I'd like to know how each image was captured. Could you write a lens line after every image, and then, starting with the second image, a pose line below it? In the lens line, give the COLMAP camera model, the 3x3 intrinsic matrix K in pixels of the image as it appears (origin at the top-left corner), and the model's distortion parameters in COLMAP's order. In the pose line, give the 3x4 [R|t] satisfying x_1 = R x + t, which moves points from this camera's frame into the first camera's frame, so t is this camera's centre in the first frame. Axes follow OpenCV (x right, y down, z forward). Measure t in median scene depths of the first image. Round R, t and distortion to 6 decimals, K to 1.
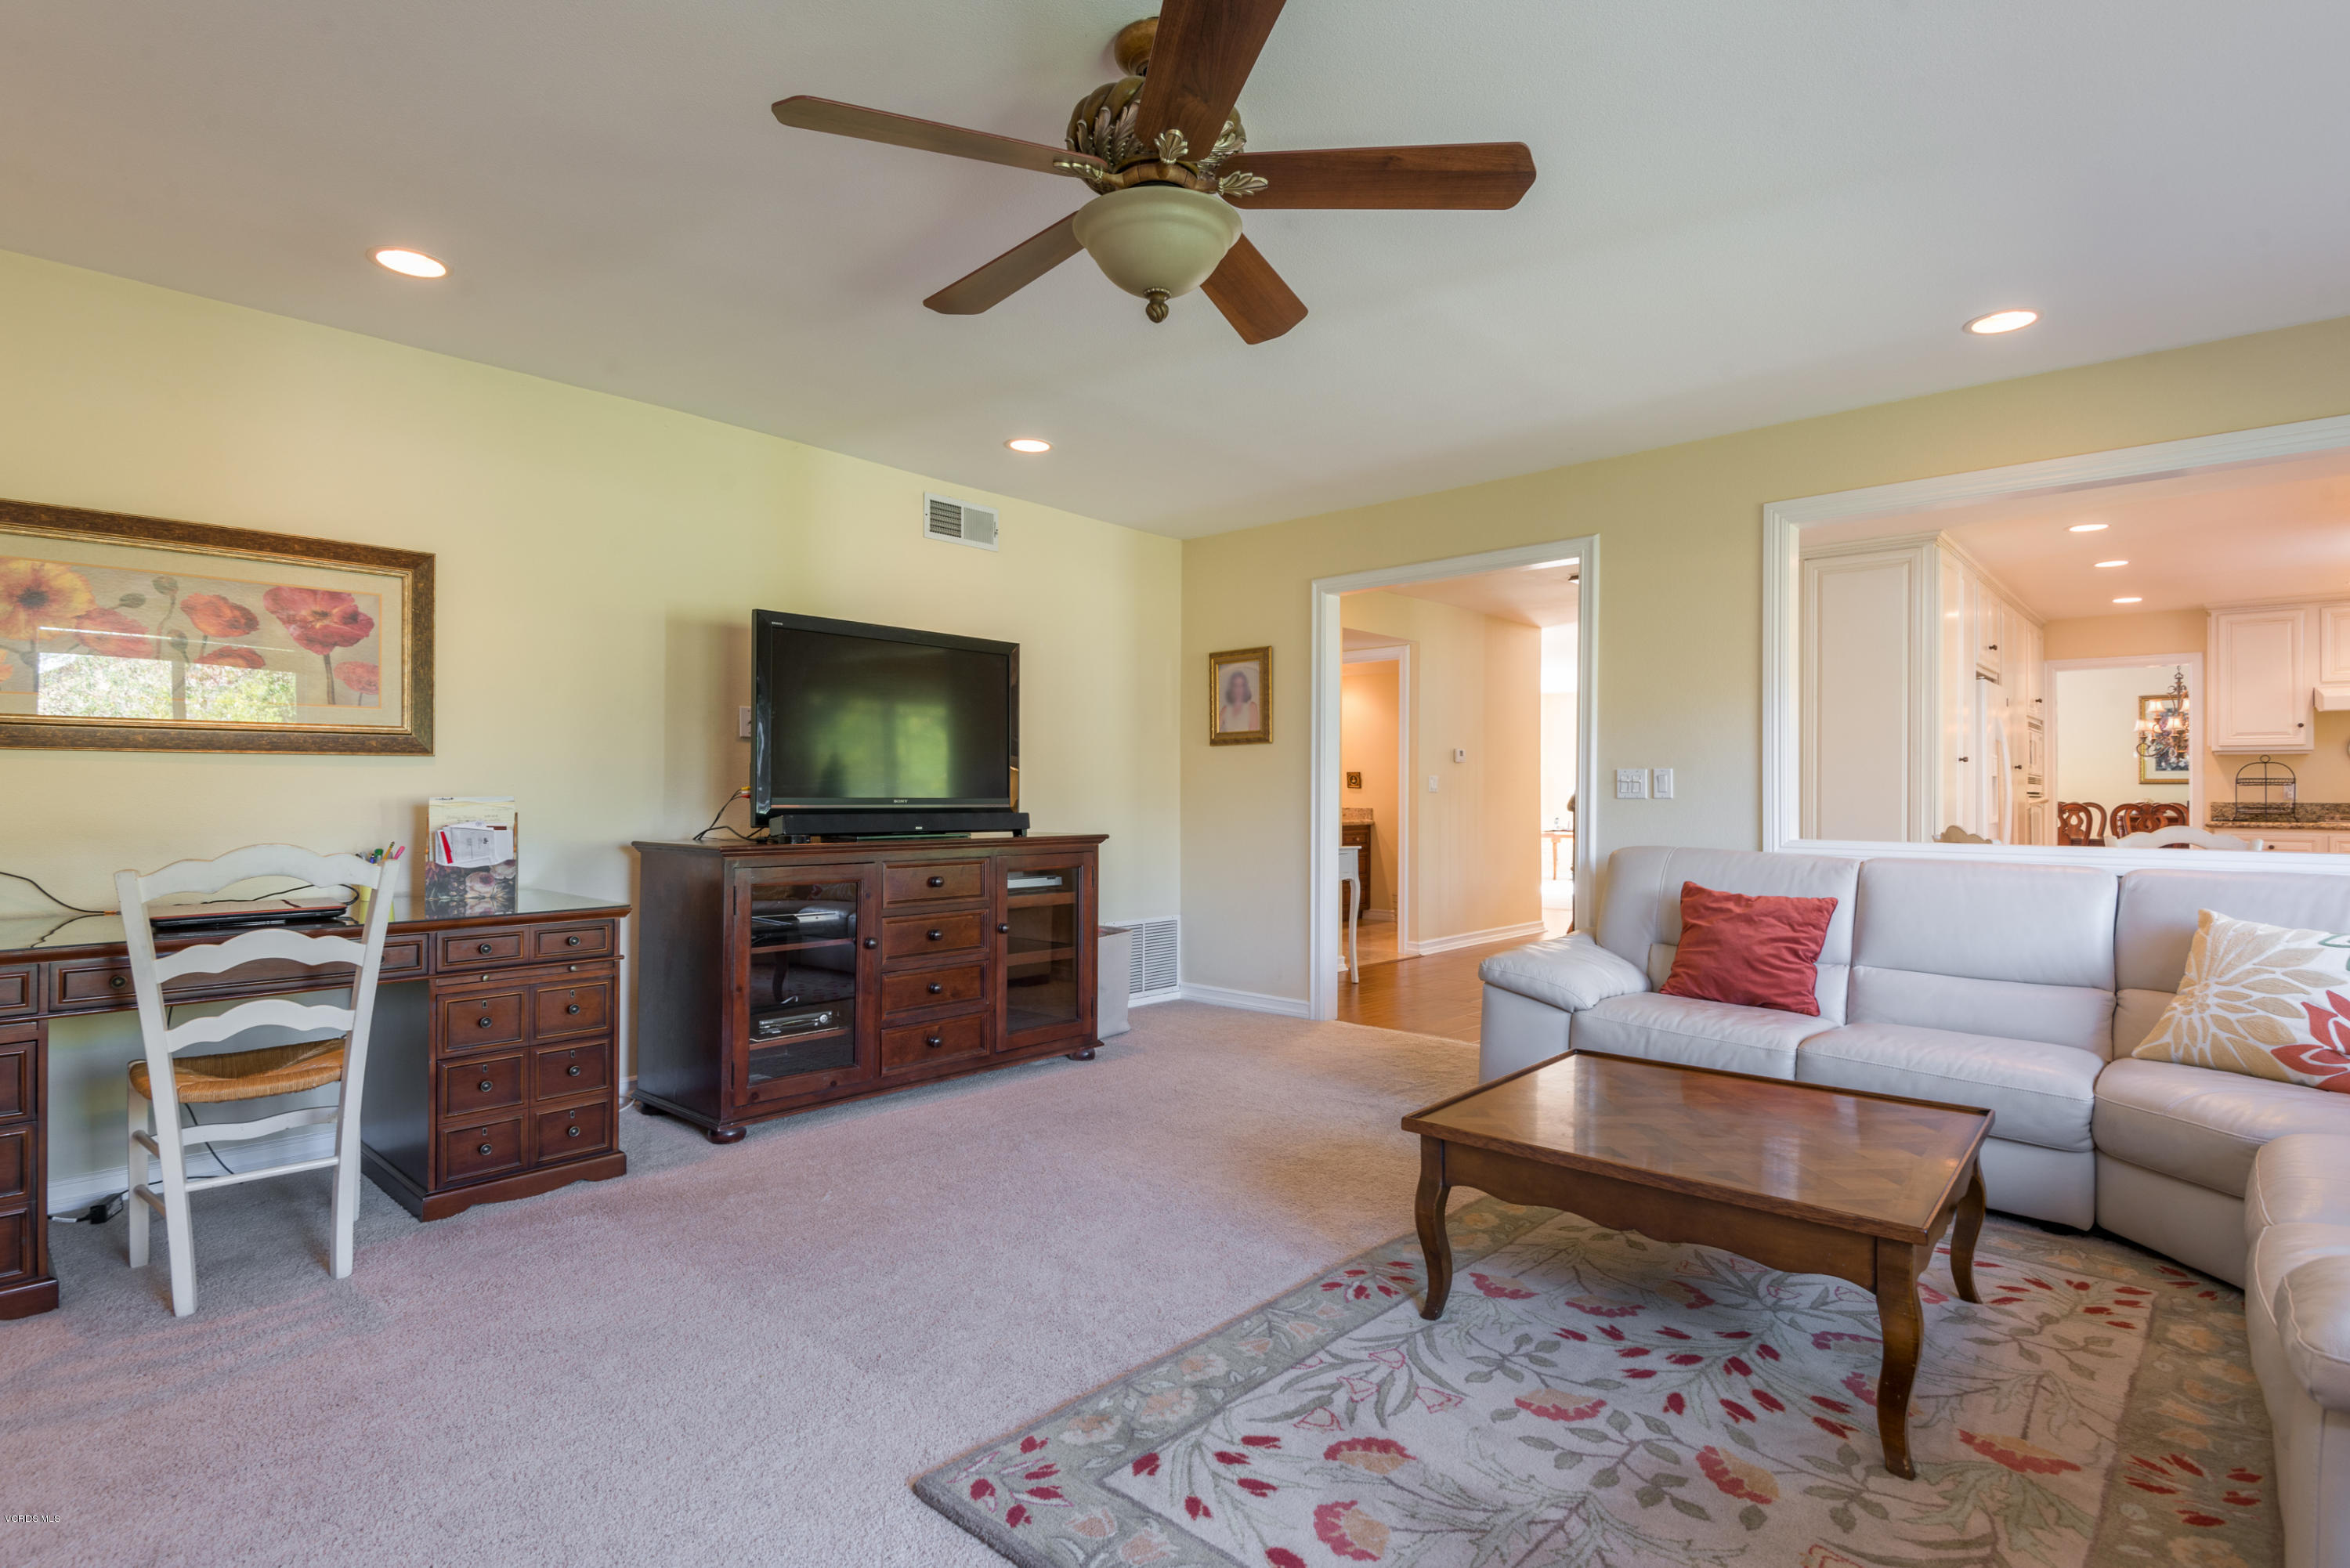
lens RADIAL K [[1161.3, 0, 1159.3], [0, 1161.3, 793.2], [0, 0, 1]] dist [0.011808, -0.002151]
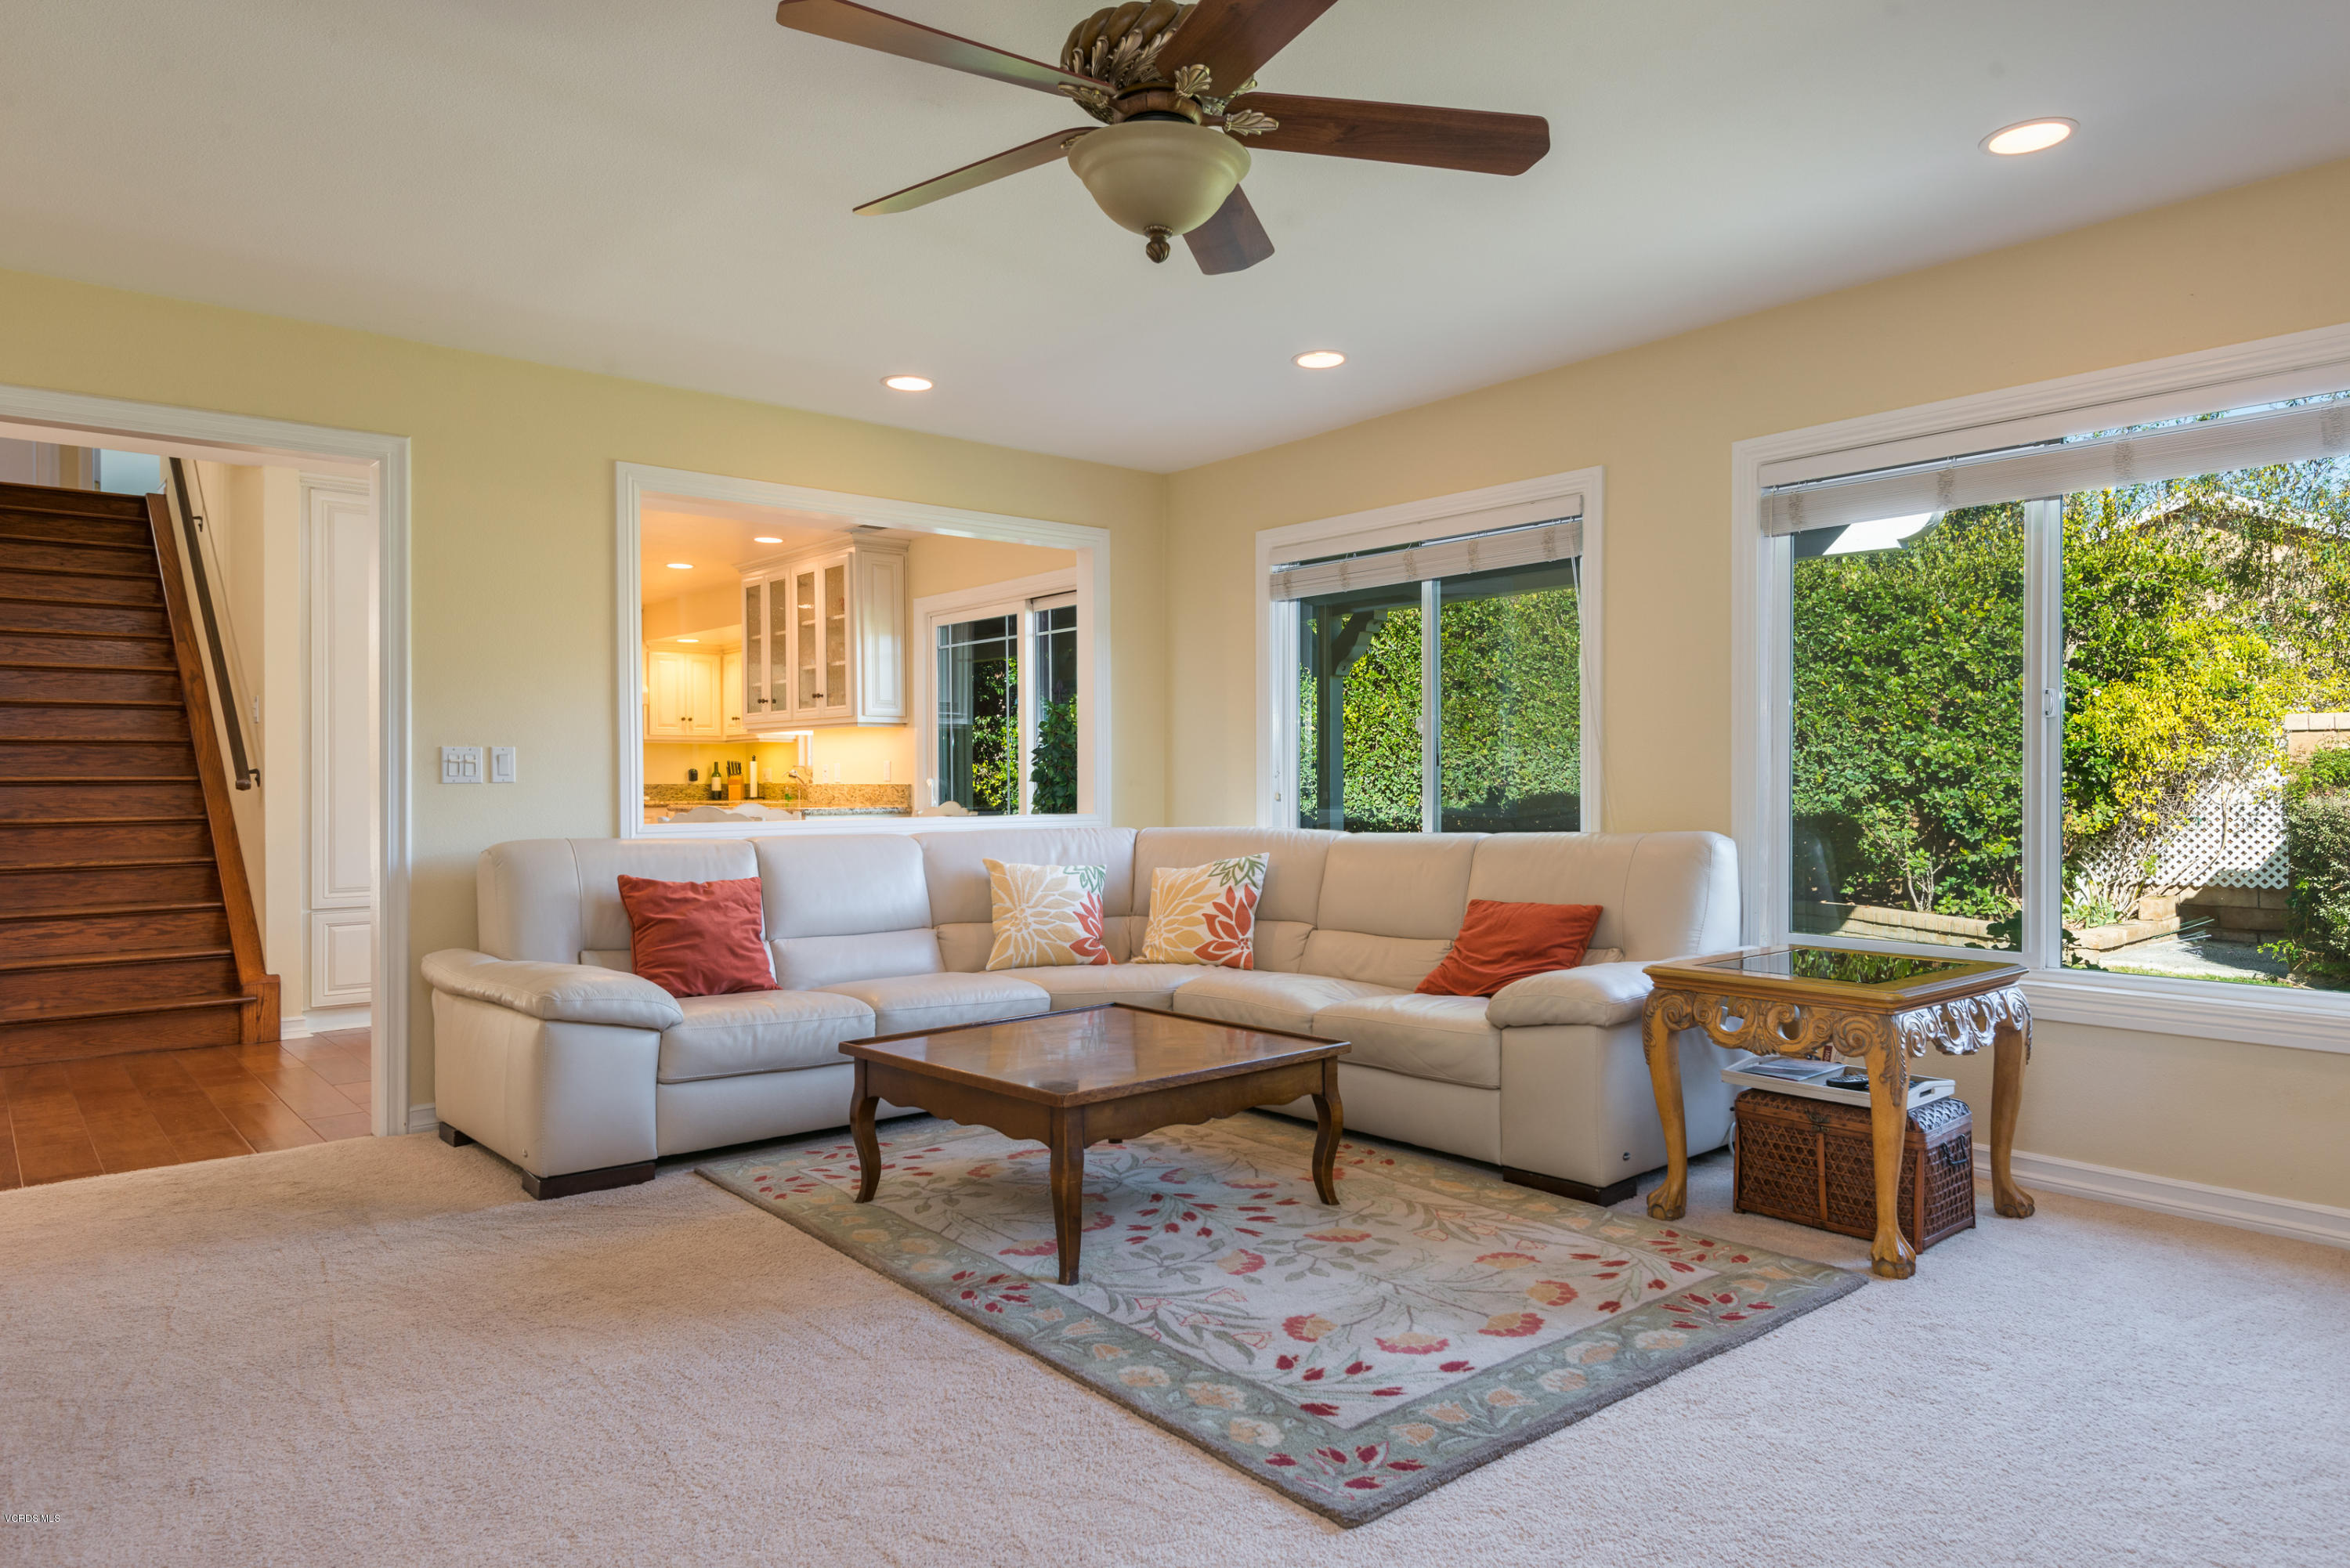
lens RADIAL K [[1472.9, 0, 1173.6], [0, 1472.9, 795.2], [0, 0, 1]] dist [0.037850, -0.000286]
pose [[0.110111, -0.014815, 0.993809, -1.091960], [0.004158, 0.999887, 0.014445, 0.000227], [-0.993911, 0.002542, 0.110160, 0.794218]]
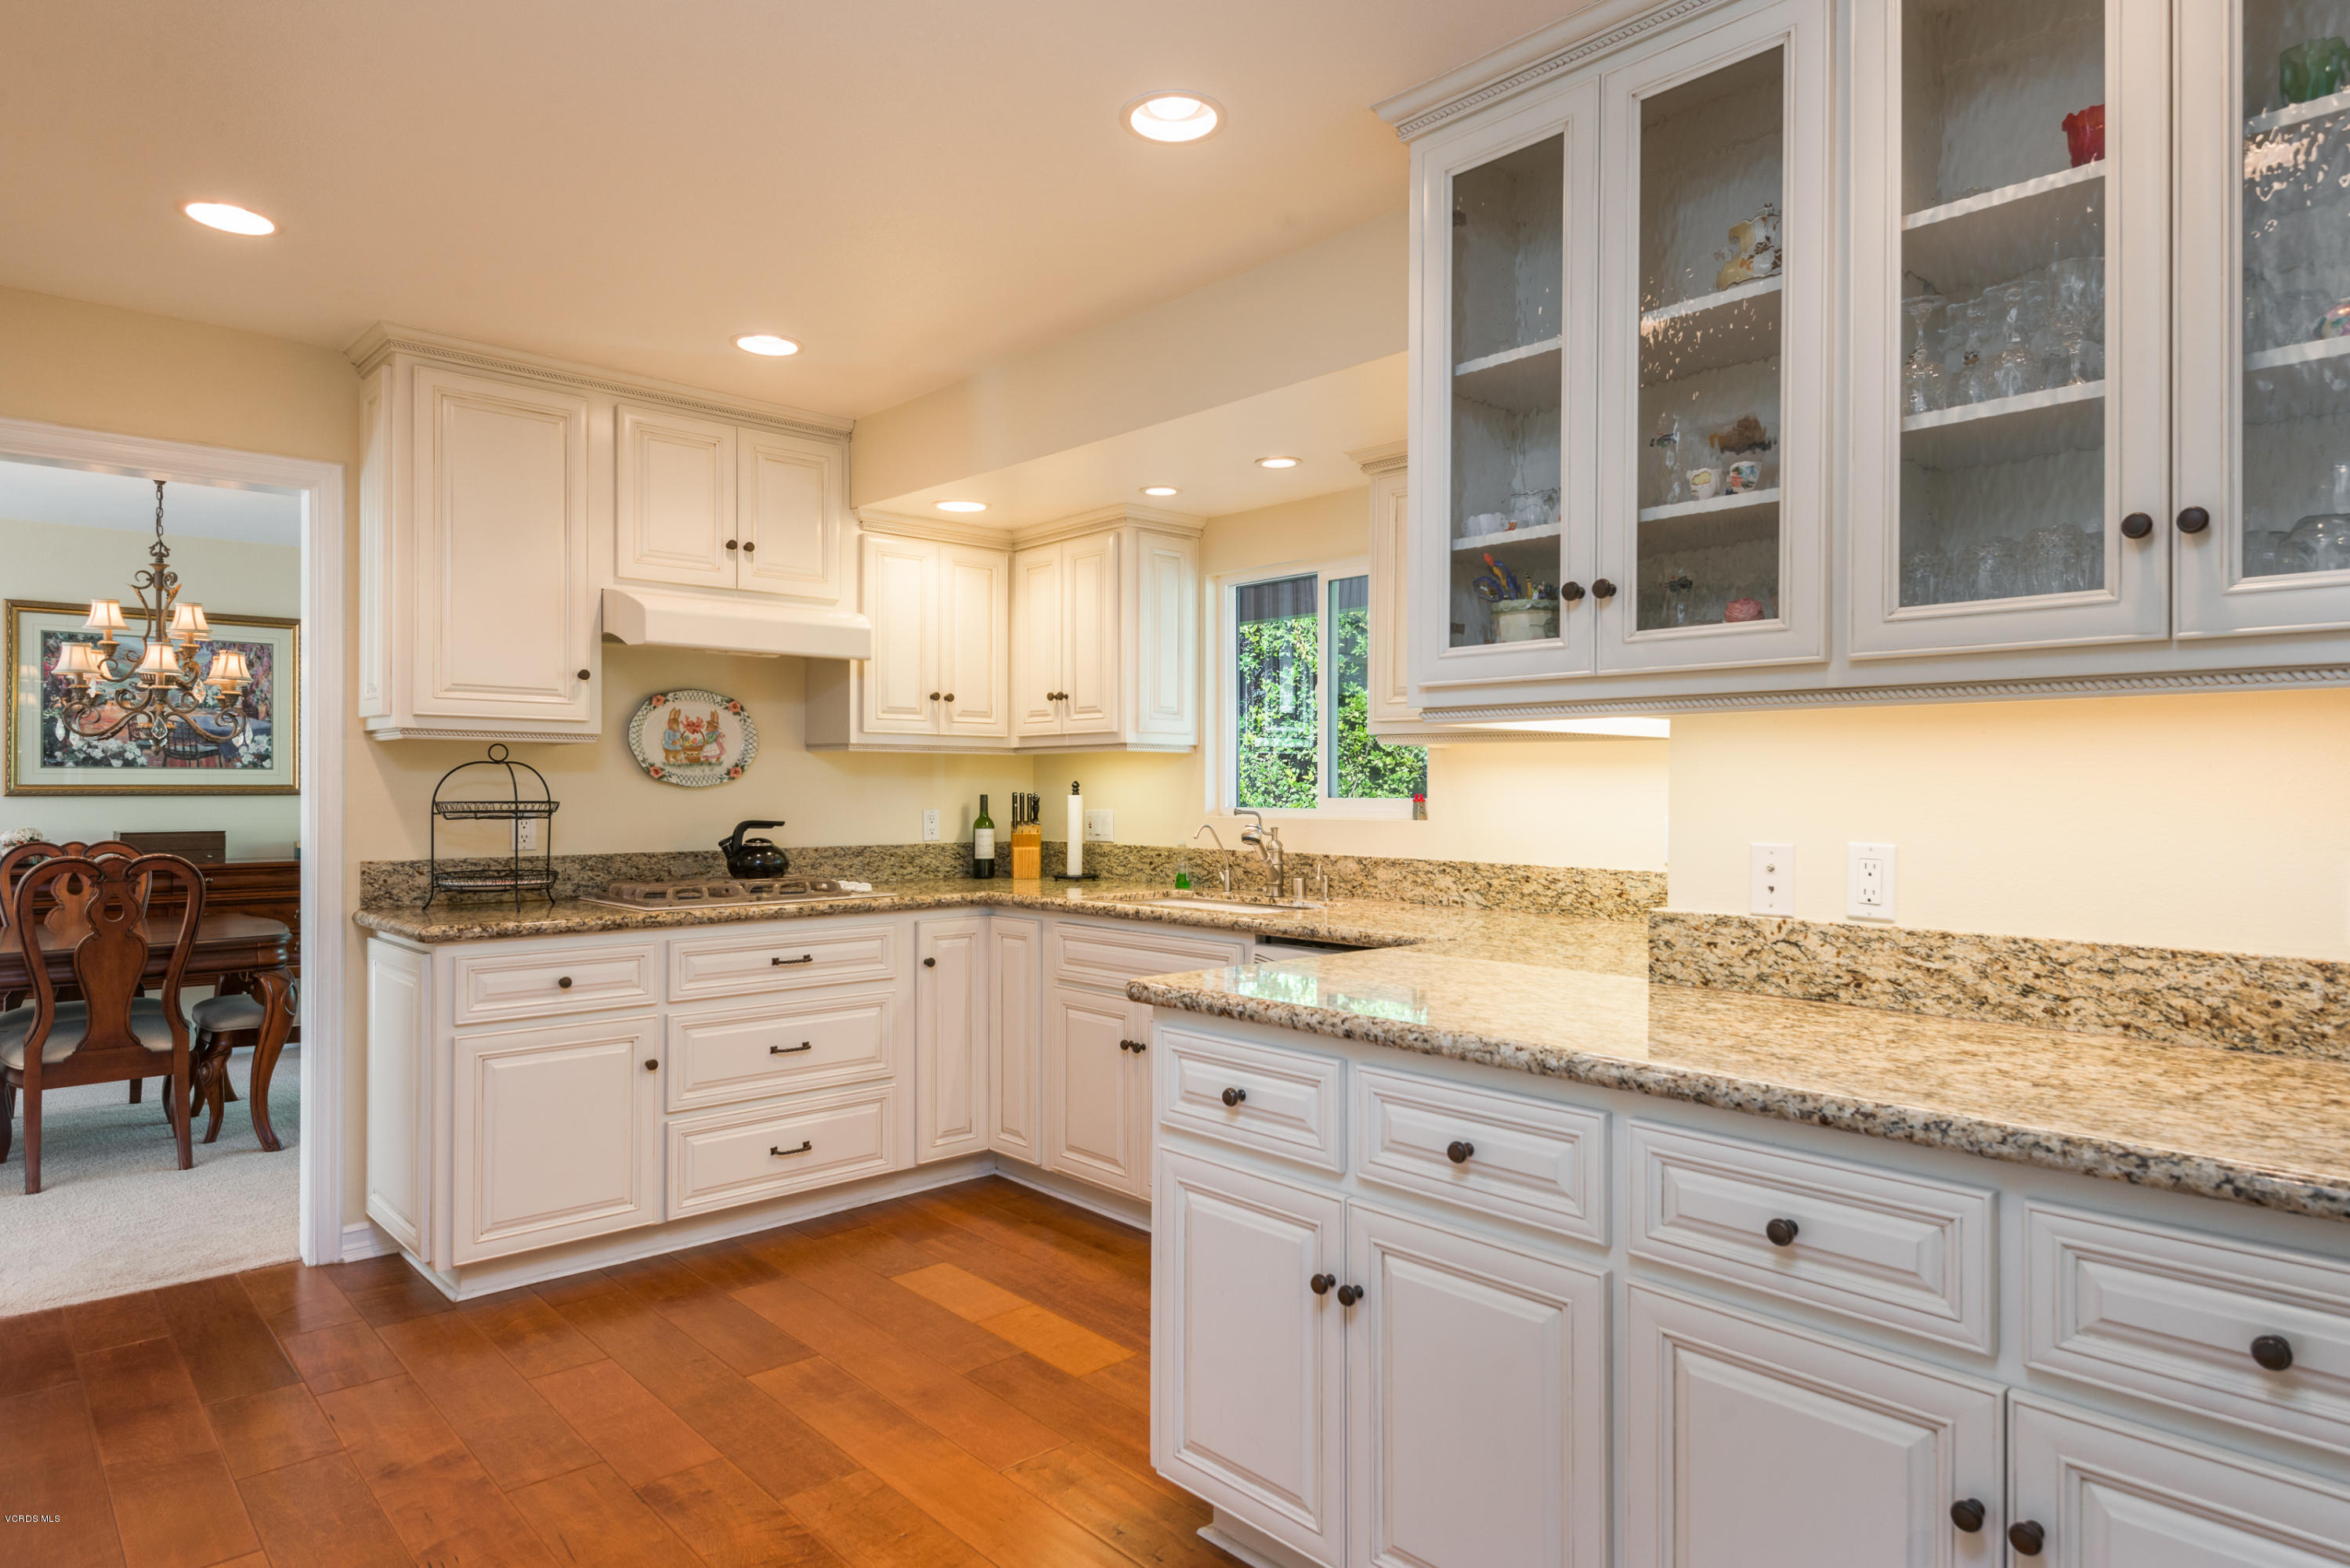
lens RADIAL K [[1389.2, 0, 1186.0], [0, 1389.2, 794.7], [0, 0, 1]] dist [0.002458, -0.004236]
pose [[0.068458, -0.008827, 0.997615, 1.595634], [-0.002873, 0.999955, 0.009044, -0.066776], [-0.997650, -0.003485, 0.068430, 2.414699]]
